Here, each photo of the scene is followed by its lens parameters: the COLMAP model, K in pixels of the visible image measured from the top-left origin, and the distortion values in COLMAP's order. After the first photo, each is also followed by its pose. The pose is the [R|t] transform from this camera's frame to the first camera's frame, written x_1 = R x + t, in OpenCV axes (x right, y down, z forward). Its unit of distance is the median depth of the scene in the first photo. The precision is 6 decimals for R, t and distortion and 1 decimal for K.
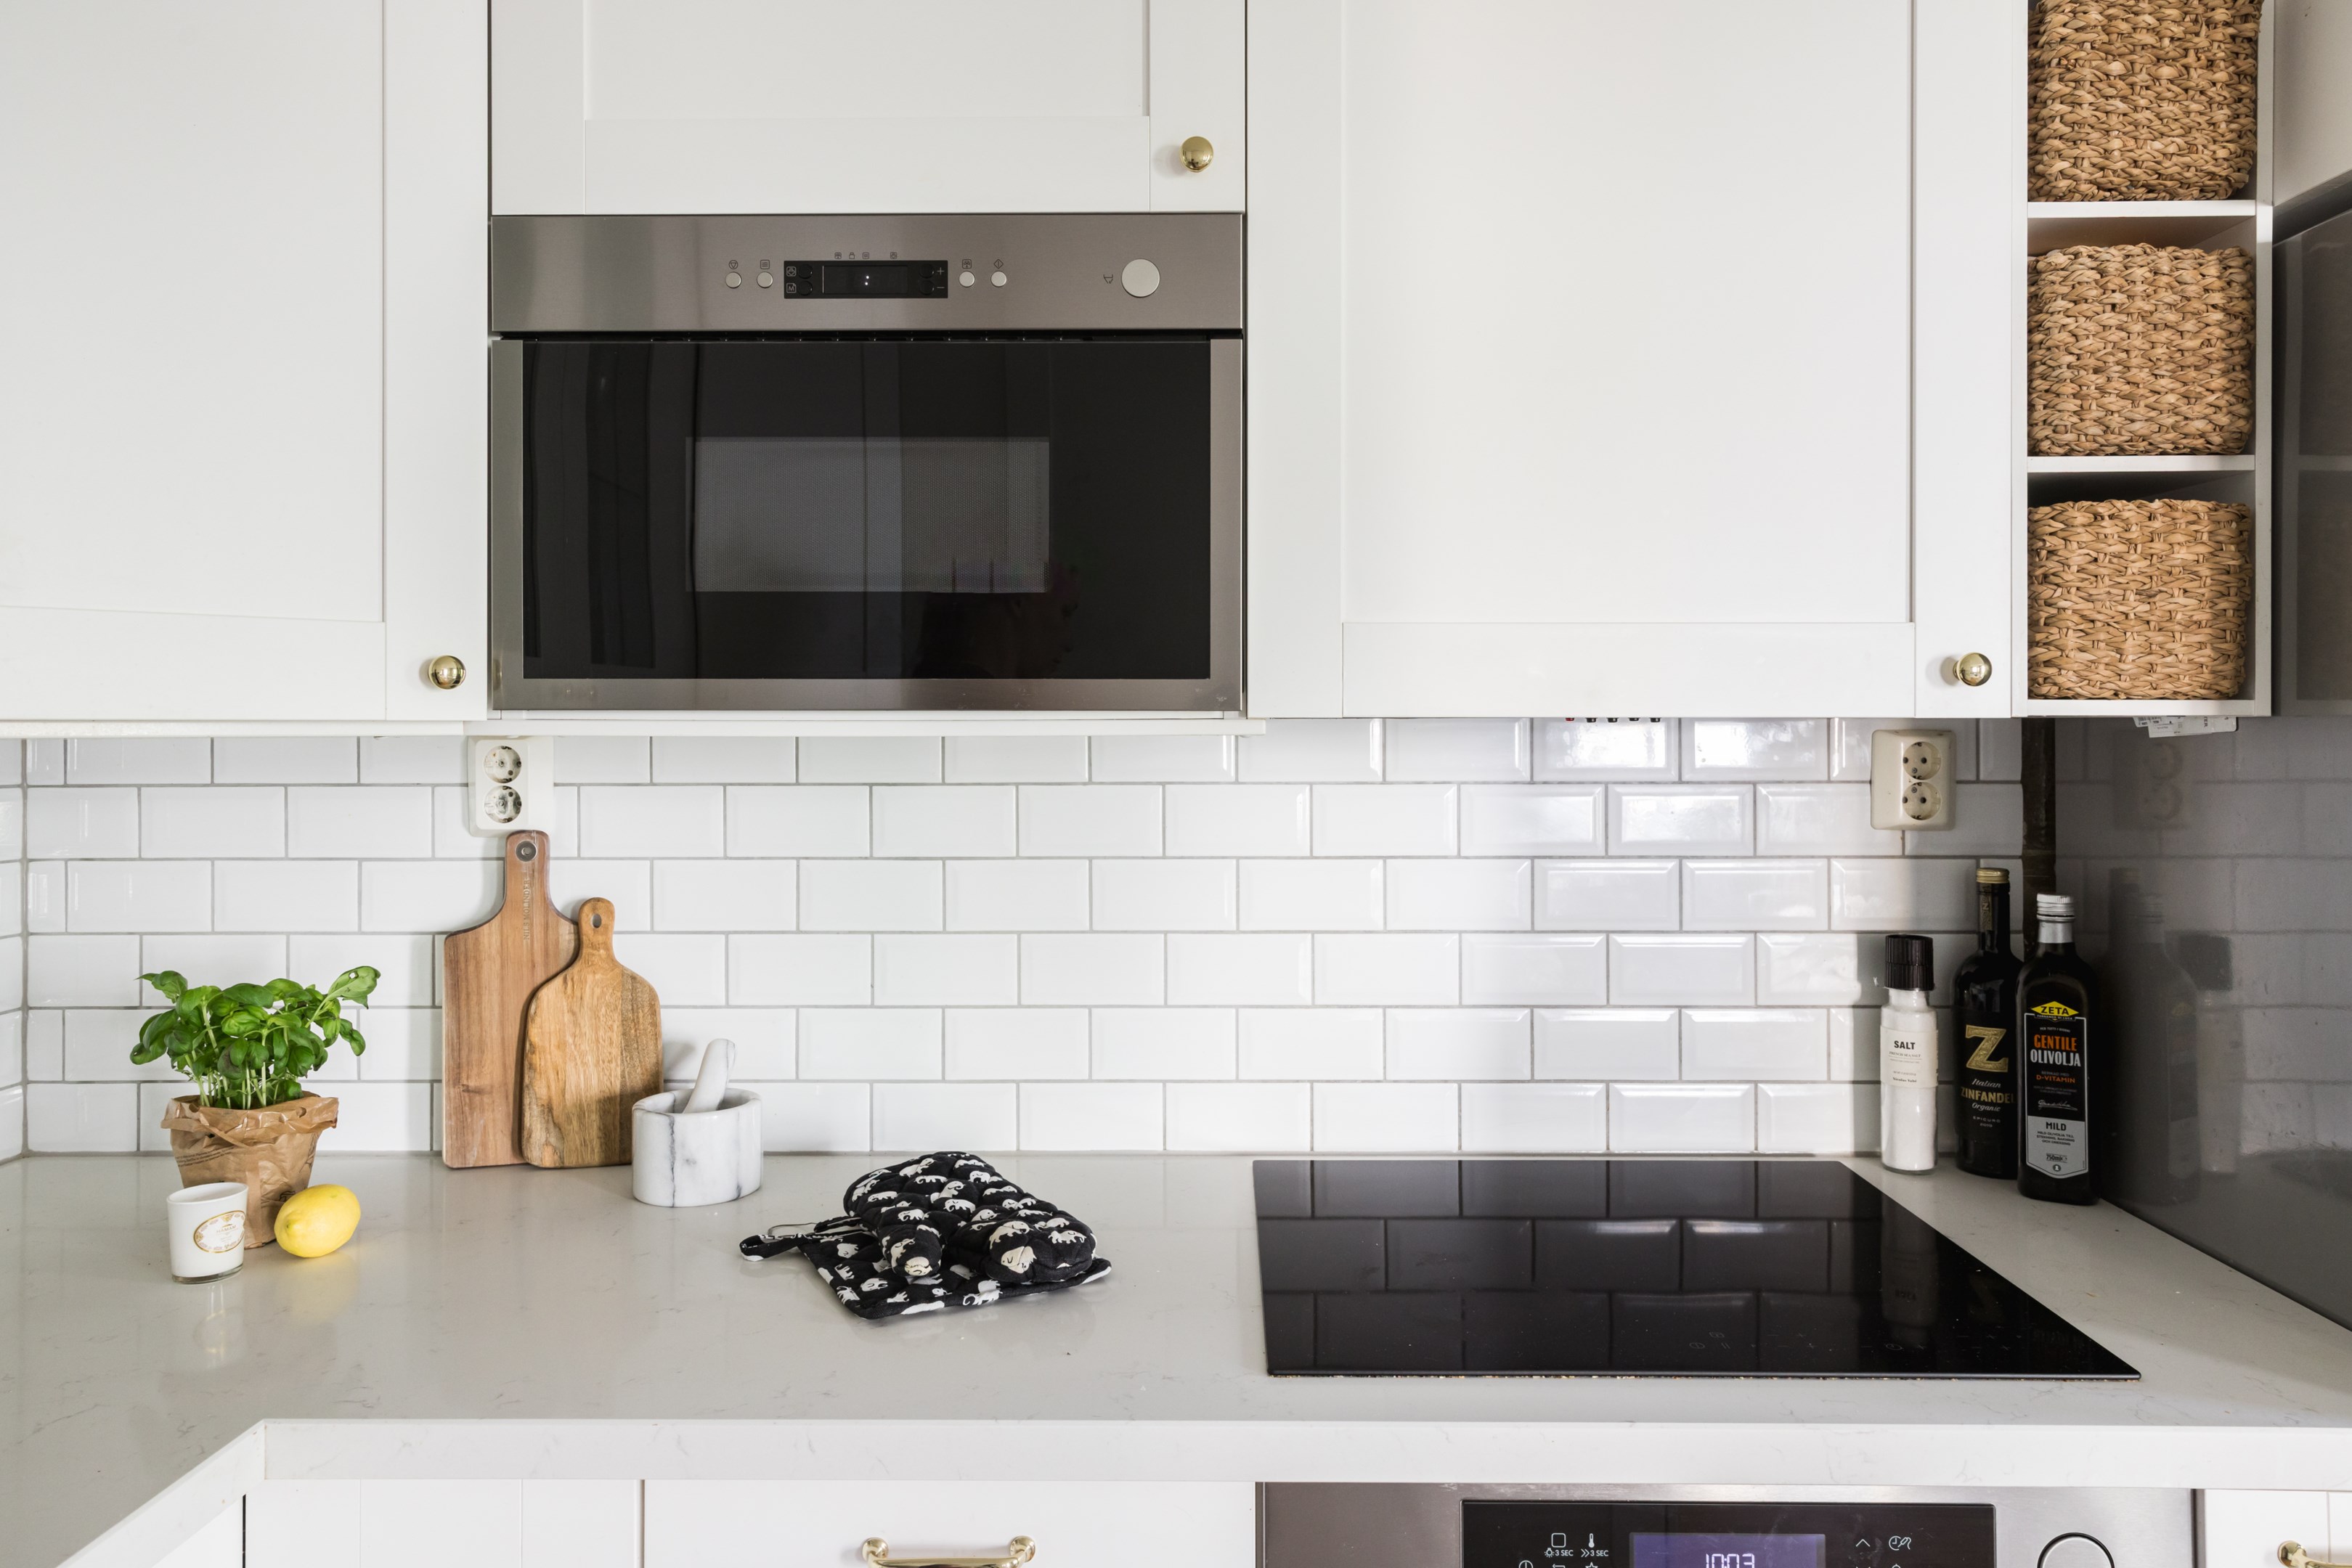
lens RADIAL K [[1610.7, 0, 1219.3], [0, 1610.7, 732.2], [0, 0, 1]] dist [0.002363, -0.000117]
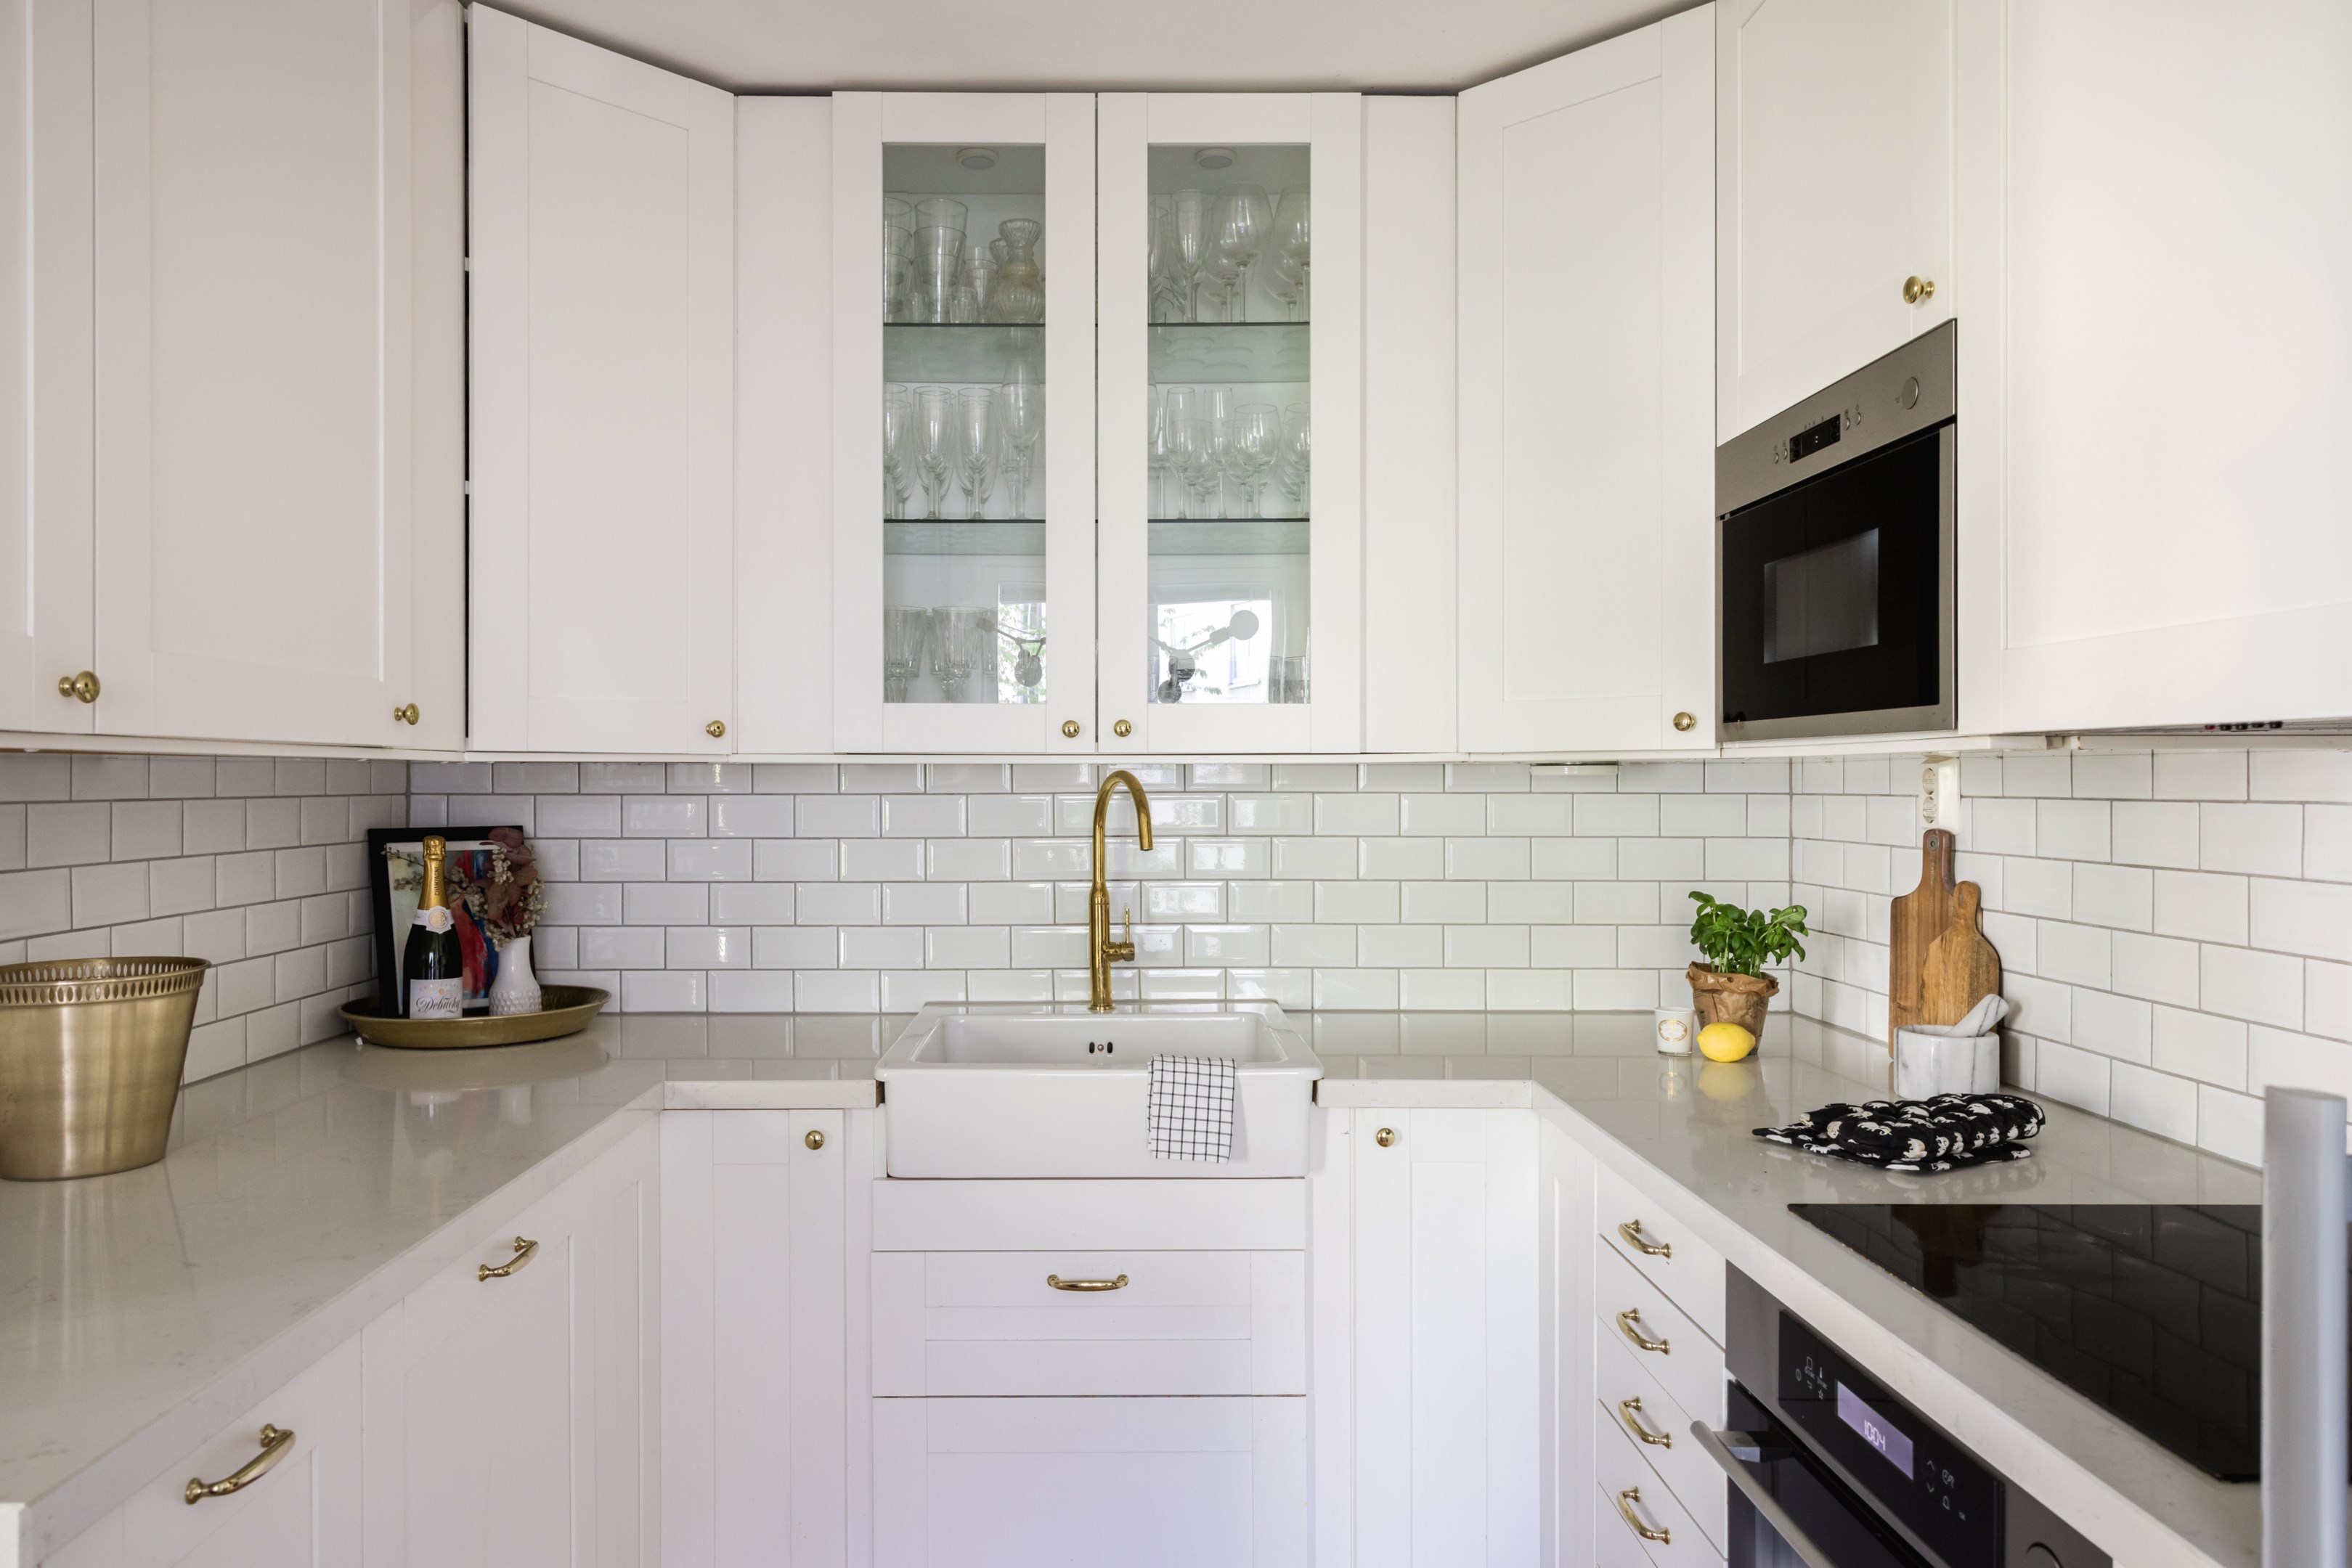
lens RADIAL K [[1587.6, 0, 1104.2], [0, 1587.6, 779.0], [0, 0, 1]] dist [0.001273, 0.000244]
pose [[0.012164, 0.000911, -0.999926, 1.193923], [-0.005475, 0.999985, 0.000845, 0.026619], [0.999911, 0.005464, 0.012169, 0.342712]]
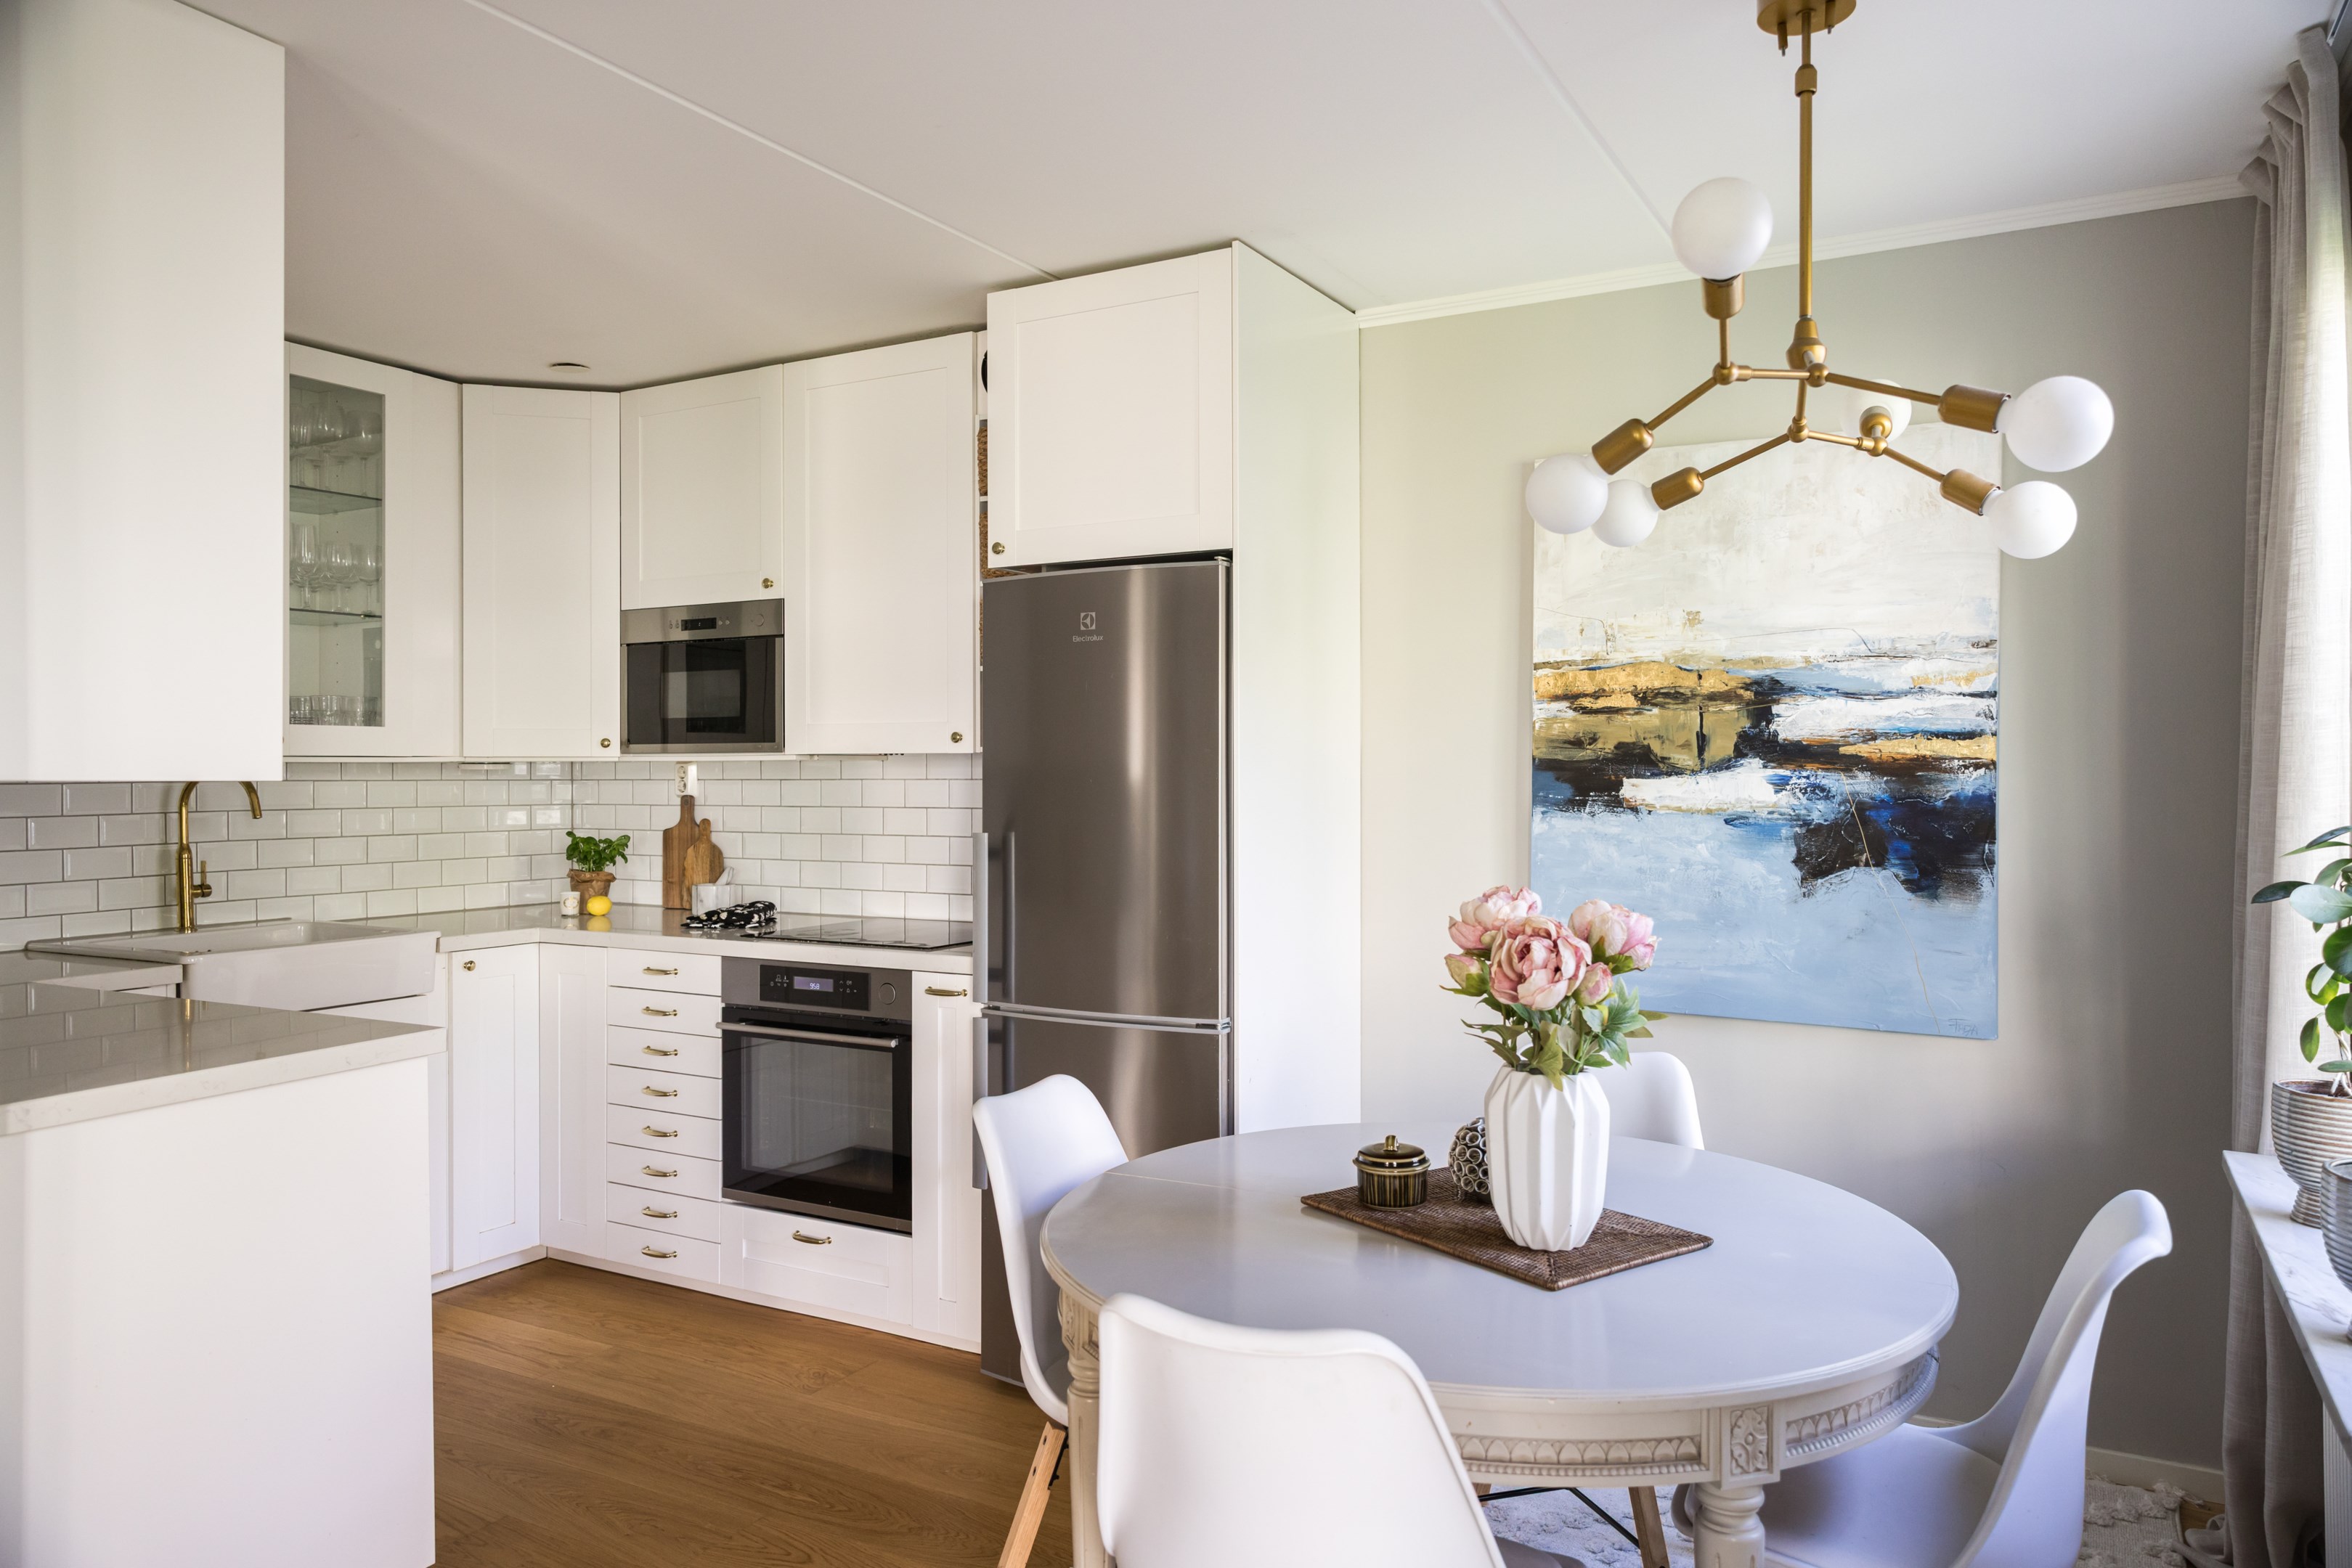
lens RADIAL K [[1565.3, 0, 1176.0], [0, 1565.3, 784.0], [0, 0, 1]] dist [0.003097, 0.001637]
pose [[0.877452, 0.002465, -0.479659, 2.195808], [-0.001640, 0.999996, 0.002138, 0.042061], [0.479662, -0.001089, 0.877452, -1.369582]]
